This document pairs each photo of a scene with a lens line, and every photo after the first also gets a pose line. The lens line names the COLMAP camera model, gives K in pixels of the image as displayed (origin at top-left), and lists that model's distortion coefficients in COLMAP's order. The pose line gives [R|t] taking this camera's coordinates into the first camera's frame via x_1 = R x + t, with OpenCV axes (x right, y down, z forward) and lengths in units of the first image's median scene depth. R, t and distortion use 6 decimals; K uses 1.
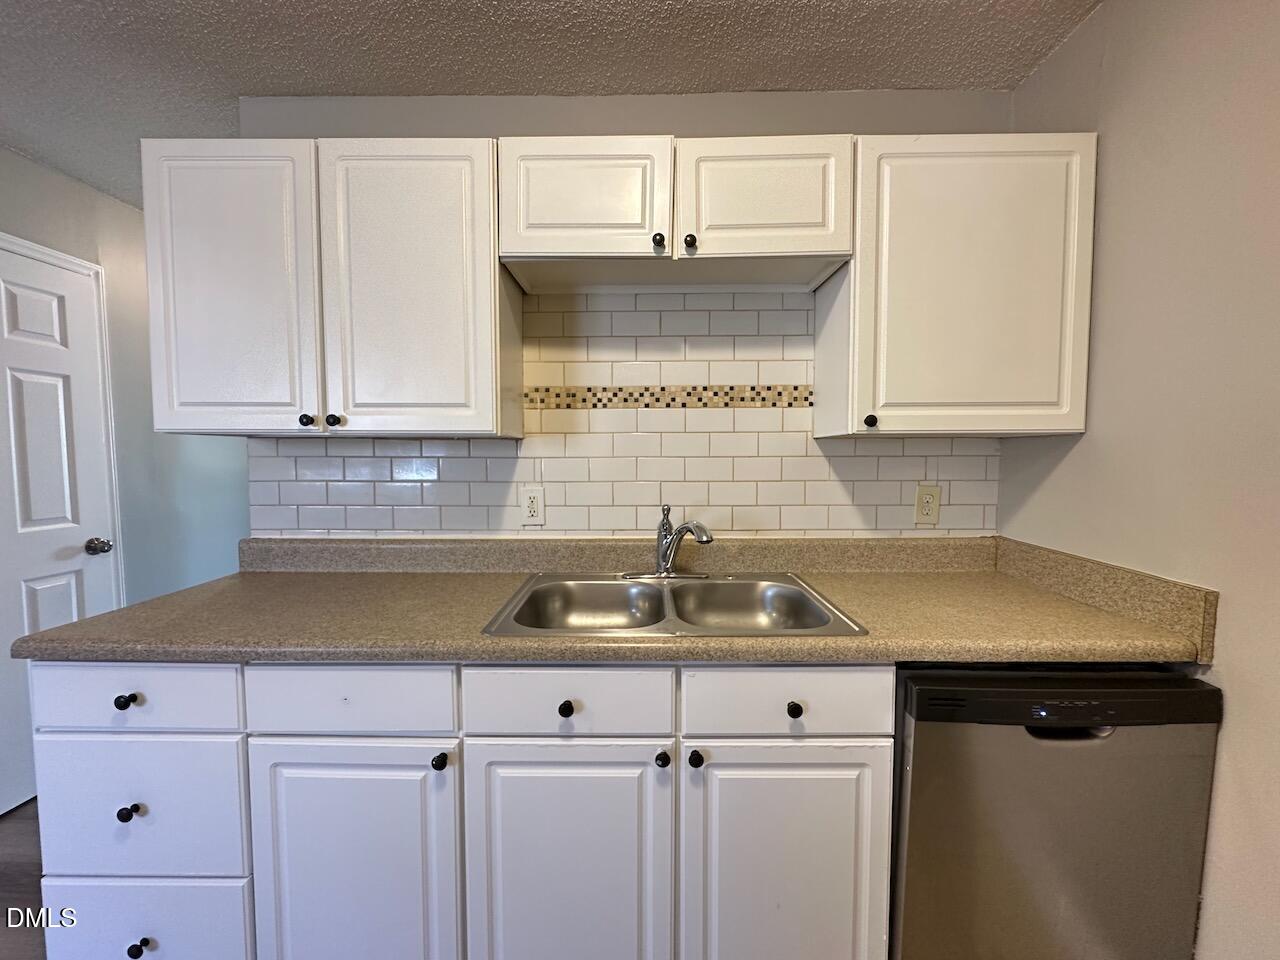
lens RADIAL K [[510.9, 0, 641.2], [0, 510.9, 482.5], [0, 0, 1]] dist [-0.001690, -0.000766]
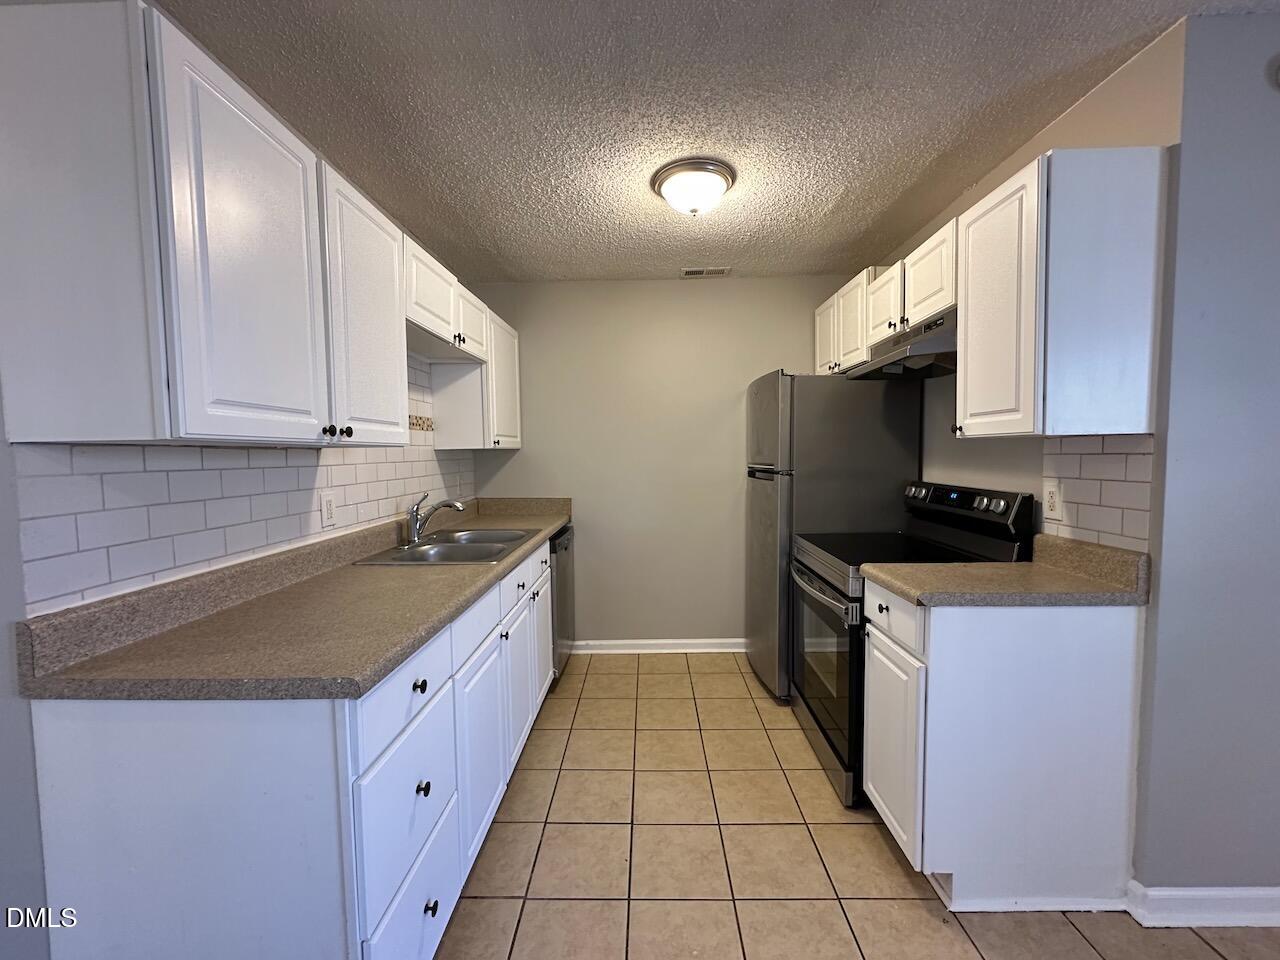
lens RADIAL K [[510.9, 0, 641.2], [0, 510.9, 482.5], [0, 0, 1]] dist [-0.001690, -0.000766]
pose [[0.007588, -0.058585, 0.998254, -1.330993], [0.071212, 0.995779, 0.057898, -0.027475], [-0.997432, 0.070648, 0.011728, 0.302757]]
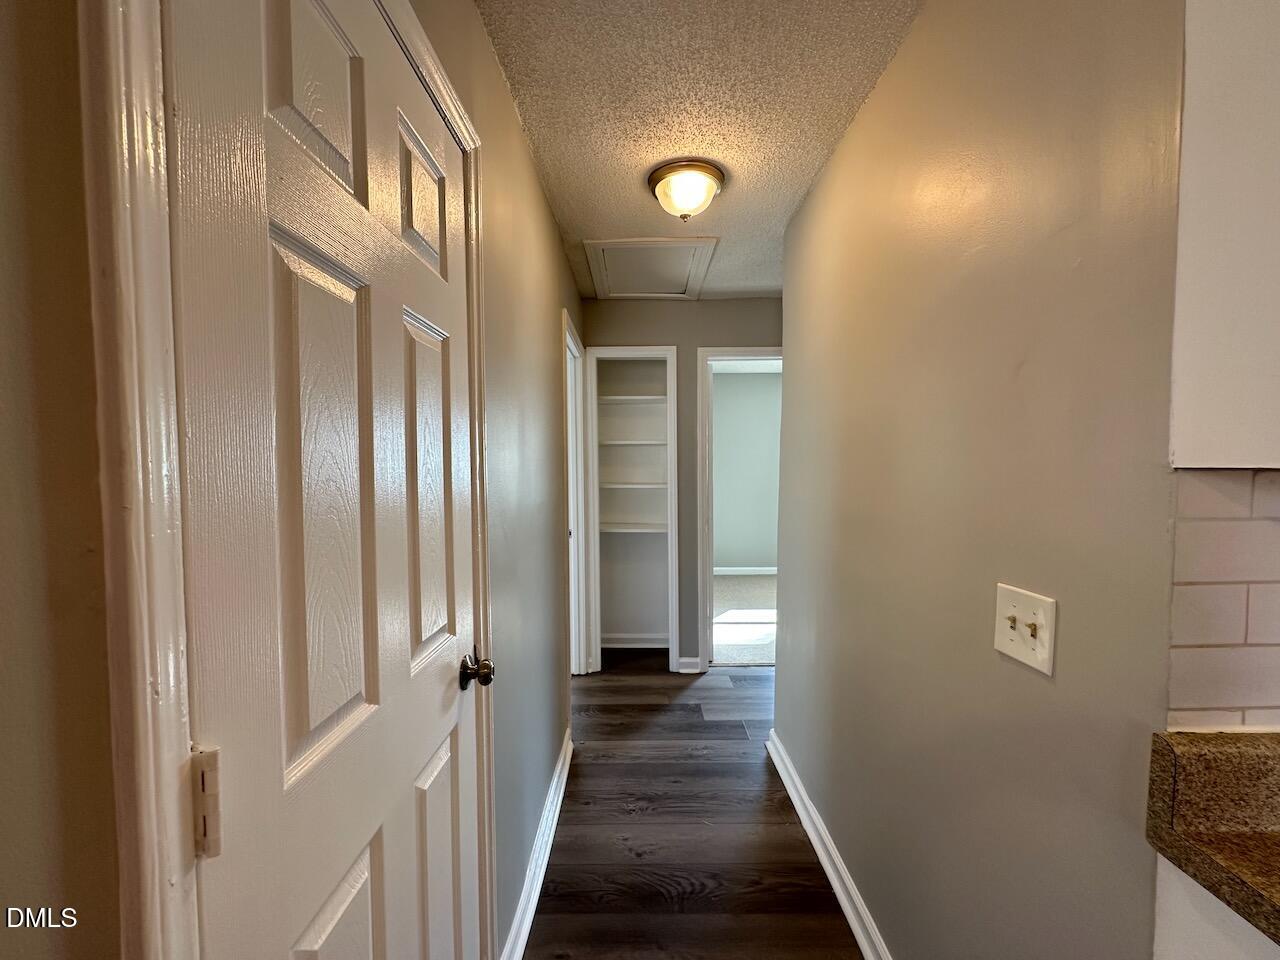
lens RADIAL K [[510.9, 0, 641.2], [0, 510.9, 482.5], [0, 0, 1]] dist [-0.001690, -0.000766]
pose [[0.999964, -0.002429, 0.008156, -1.171462], [0.002594, 0.999792, -0.020211, -0.071276], [-0.008105, 0.020231, 0.999762, 0.627342]]
